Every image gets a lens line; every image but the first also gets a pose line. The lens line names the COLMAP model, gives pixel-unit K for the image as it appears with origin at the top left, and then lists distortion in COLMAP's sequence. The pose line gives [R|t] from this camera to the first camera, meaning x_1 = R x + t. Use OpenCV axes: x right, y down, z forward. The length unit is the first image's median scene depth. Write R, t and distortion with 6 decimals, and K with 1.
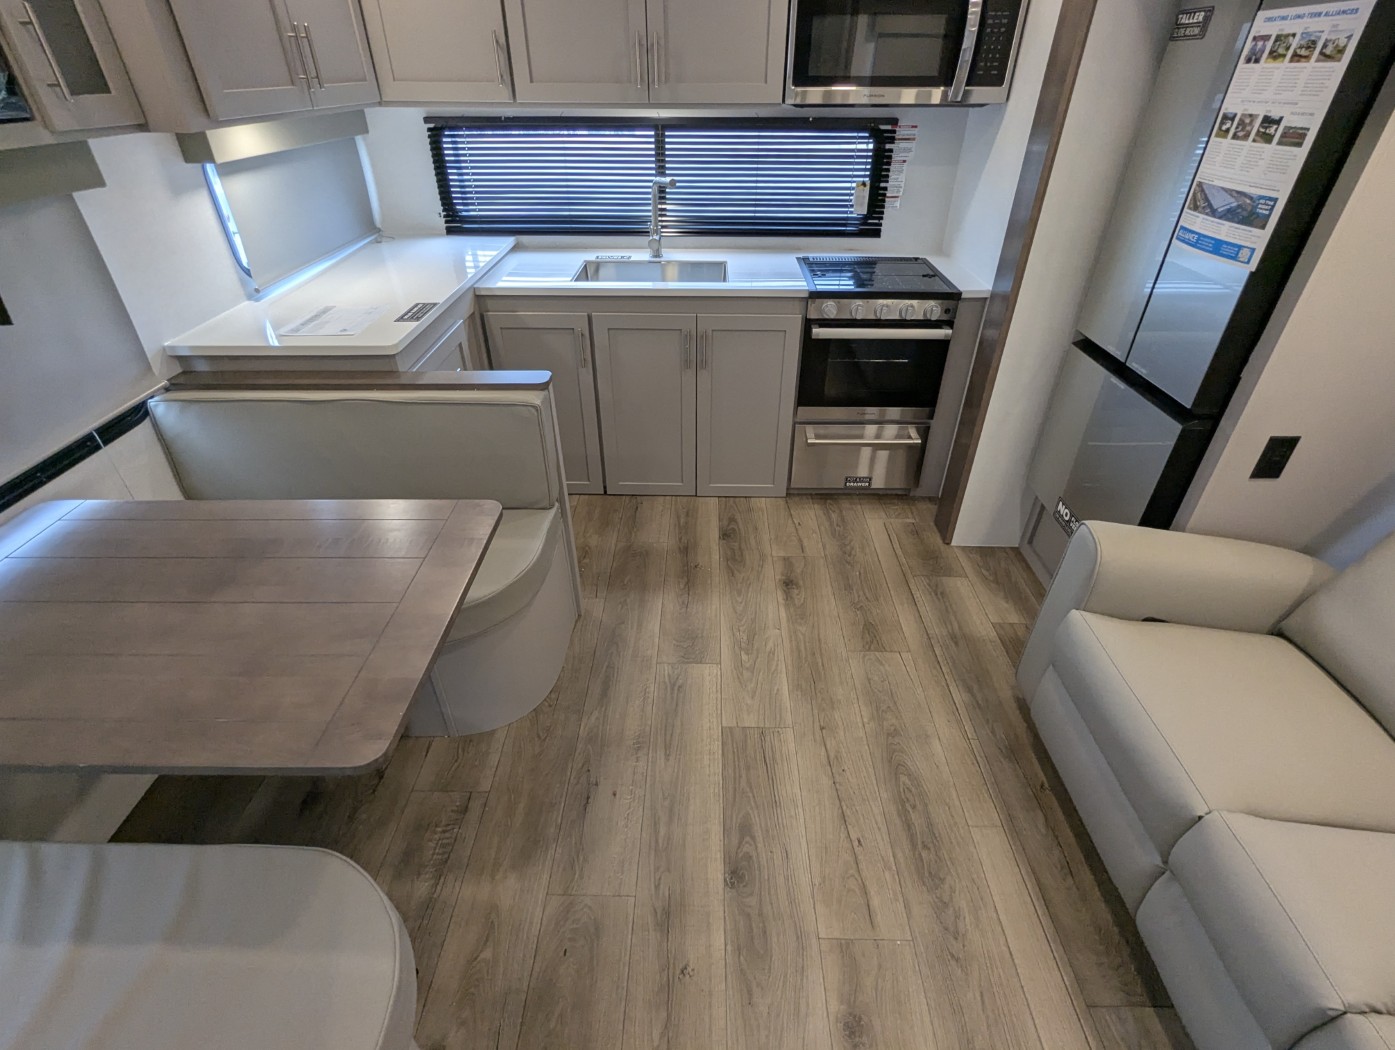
lens RADIAL K [[663.0, 0, 700.3], [0, 663.0, 528.5], [0, 0, 1]] dist [0.001129, -0.003245]
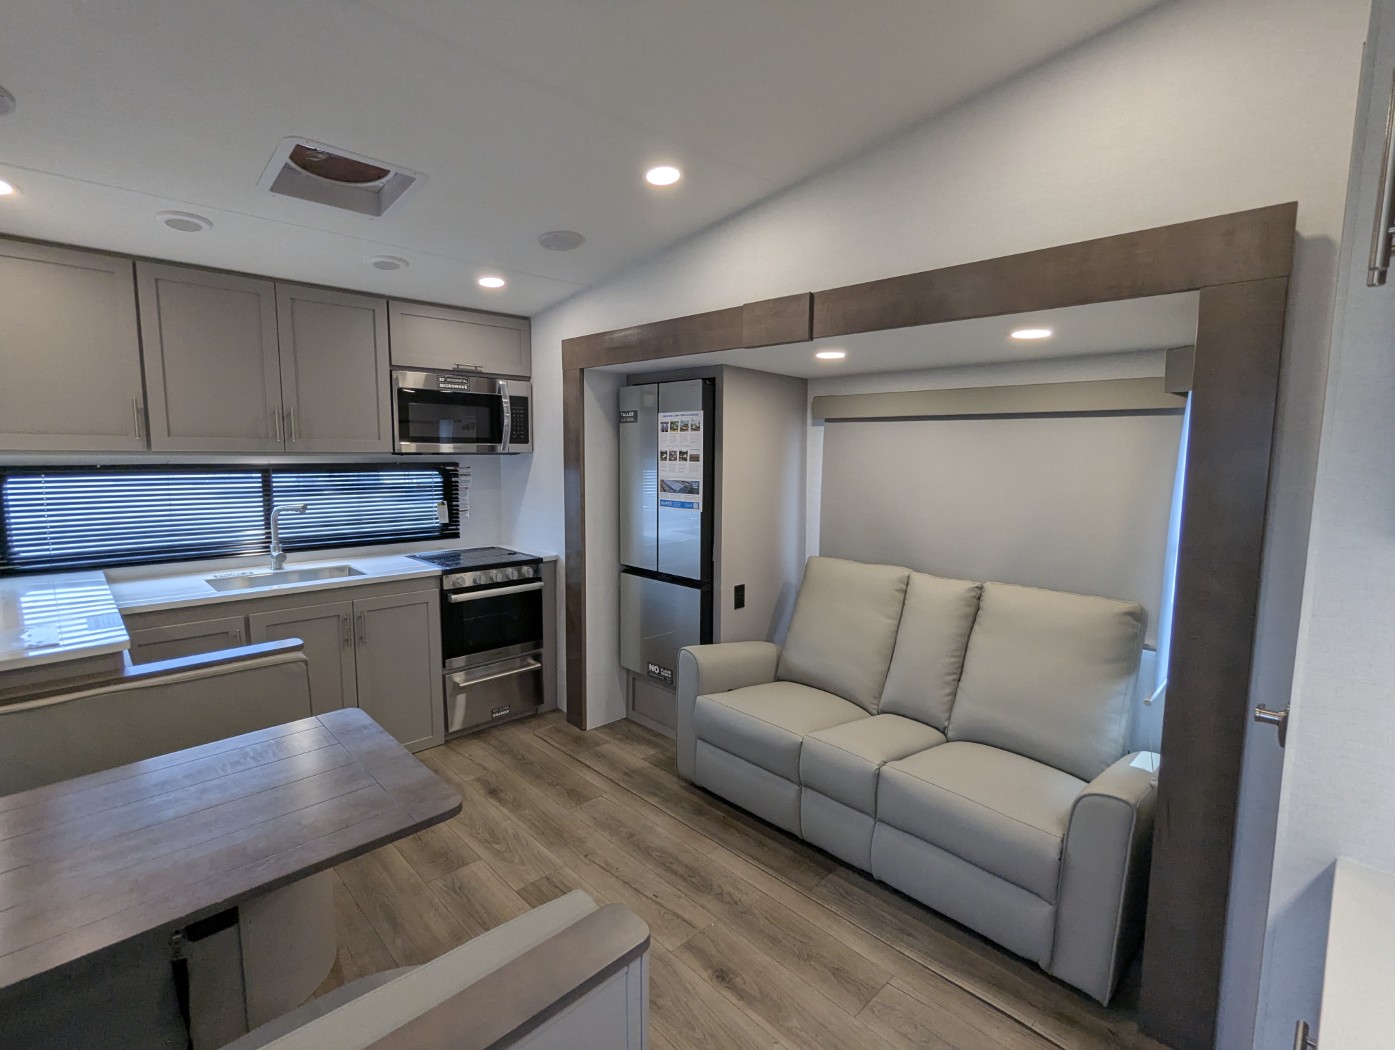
lens RADIAL K [[663.0, 0, 698.7], [0, 663.0, 528.3], [0, 0, 1]] dist [0.001129, -0.003245]
pose [[0.702767, -0.079599, 0.706953, -0.475497], [0.397231, 0.868291, -0.297115, 0.200395], [-0.590191, 0.489627, 0.641826, -0.240448]]
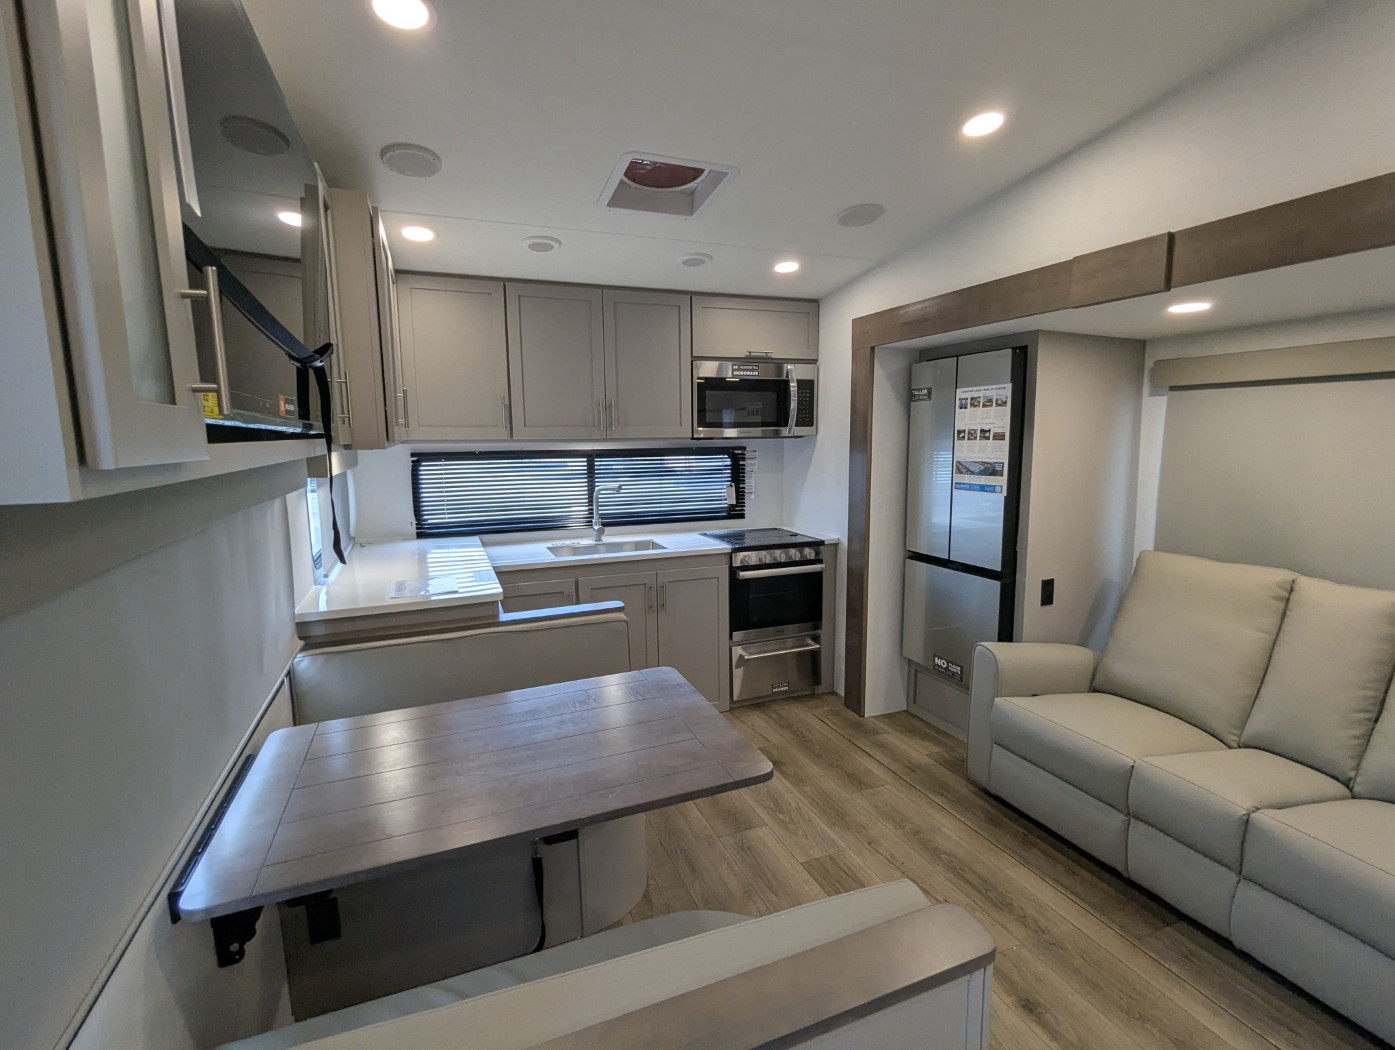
lens RADIAL K [[663.0, 0, 696.1], [0, 663.0, 528.4], [0, 0, 1]] dist [0.001129, -0.003245]
pose [[0.922006, -0.067487, 0.381249, -0.513318], [0.231664, 0.885134, -0.403570, 0.185854], [-0.310221, 0.460416, 0.831733, -0.203670]]
